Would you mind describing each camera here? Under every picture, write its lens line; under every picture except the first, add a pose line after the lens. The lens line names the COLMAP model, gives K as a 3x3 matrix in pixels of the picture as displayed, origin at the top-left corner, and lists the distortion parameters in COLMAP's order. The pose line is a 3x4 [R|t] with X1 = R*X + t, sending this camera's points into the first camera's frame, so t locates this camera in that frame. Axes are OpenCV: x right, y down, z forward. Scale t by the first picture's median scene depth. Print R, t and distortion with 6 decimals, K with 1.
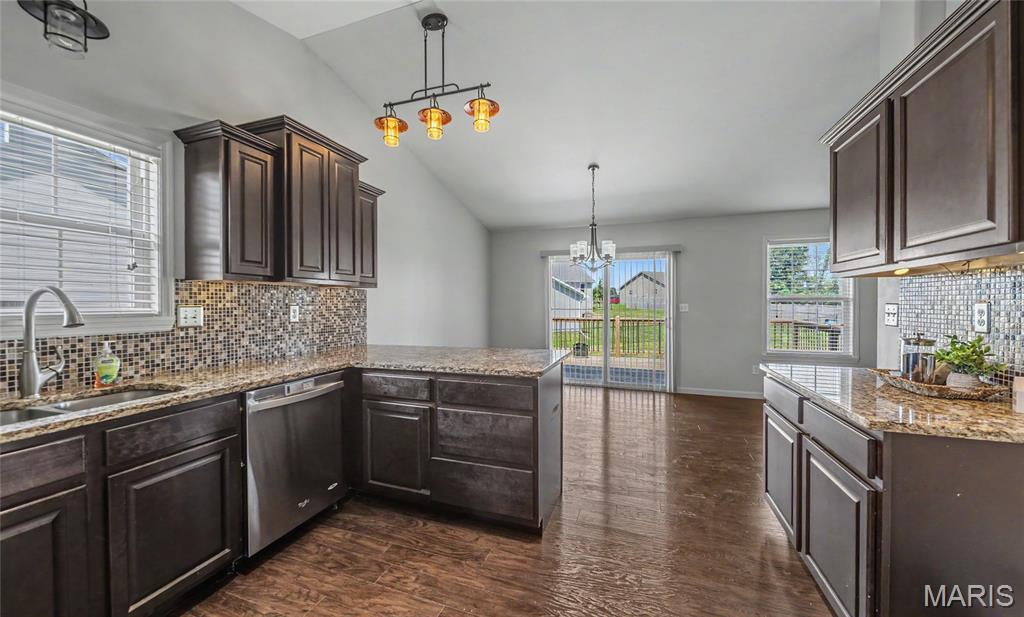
lens RADIAL K [[376.3, 0, 512.0], [0, 376.3, 308.5], [0, 0, 1]] dist [-0.000162, -0.000026]
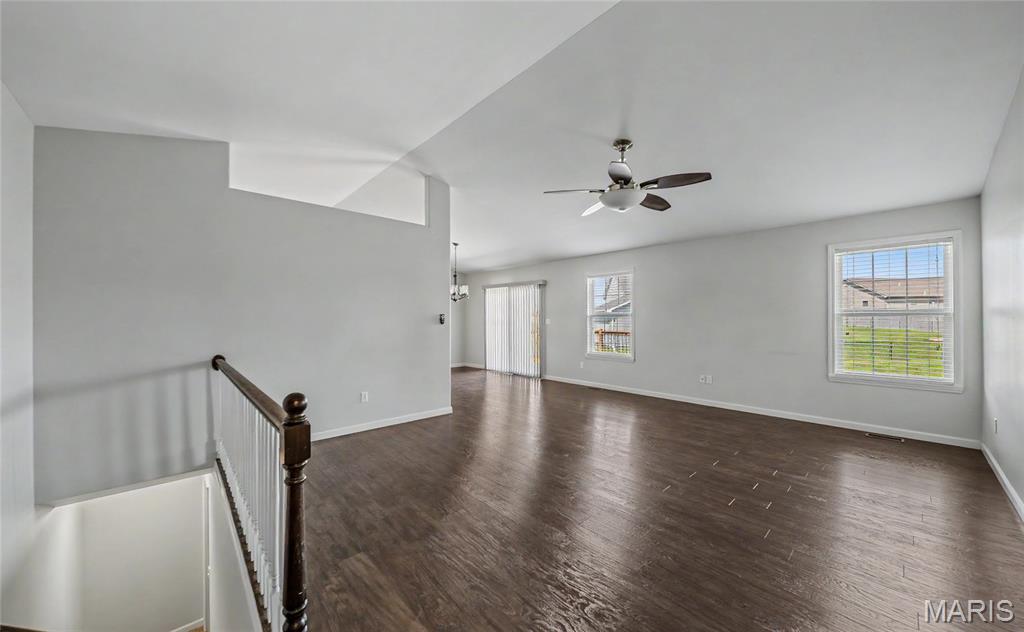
lens RADIAL K [[355.2, 0, 506.9], [0, 355.2, 314.9], [0, 0, 1]] dist [-0.000561, 0.000012]
pose [[0.885990, 0.001864, -0.463701, 2.403874], [-0.014369, 0.999622, -0.023437, 0.011636], [0.463482, 0.027428, 0.885682, -0.775384]]
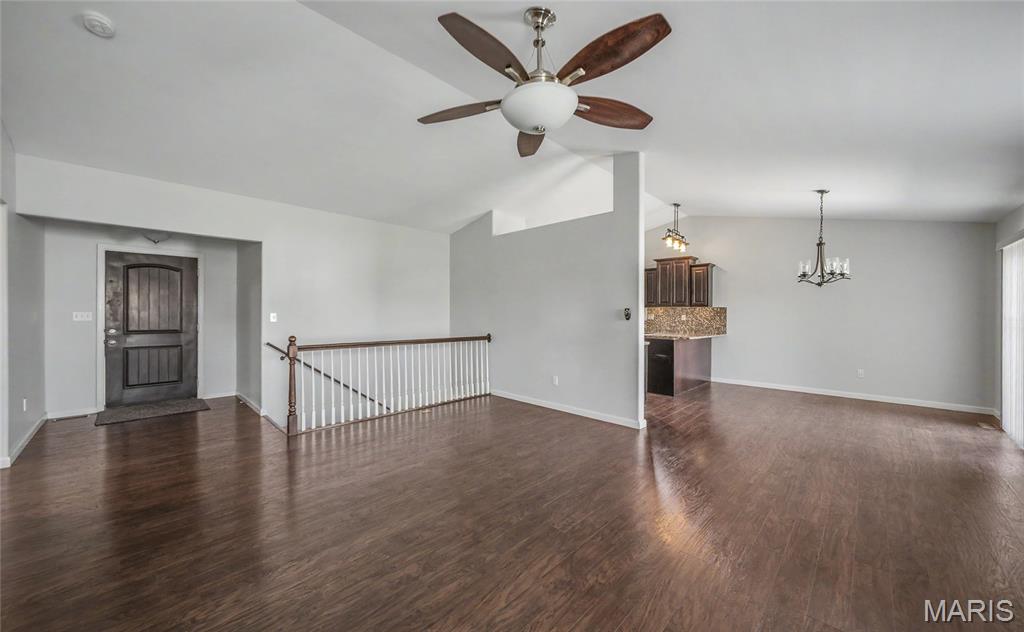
lens RADIAL K [[373.7, 0, 516.4], [0, 373.7, 314.6], [0, 0, 1]] dist [0.000435, 0.000034]
pose [[-0.393066, 0.001171, -0.919509, 3.060654], [-0.019638, 0.999760, 0.009668, -0.012669], [0.919300, 0.021858, -0.392949, 1.185678]]
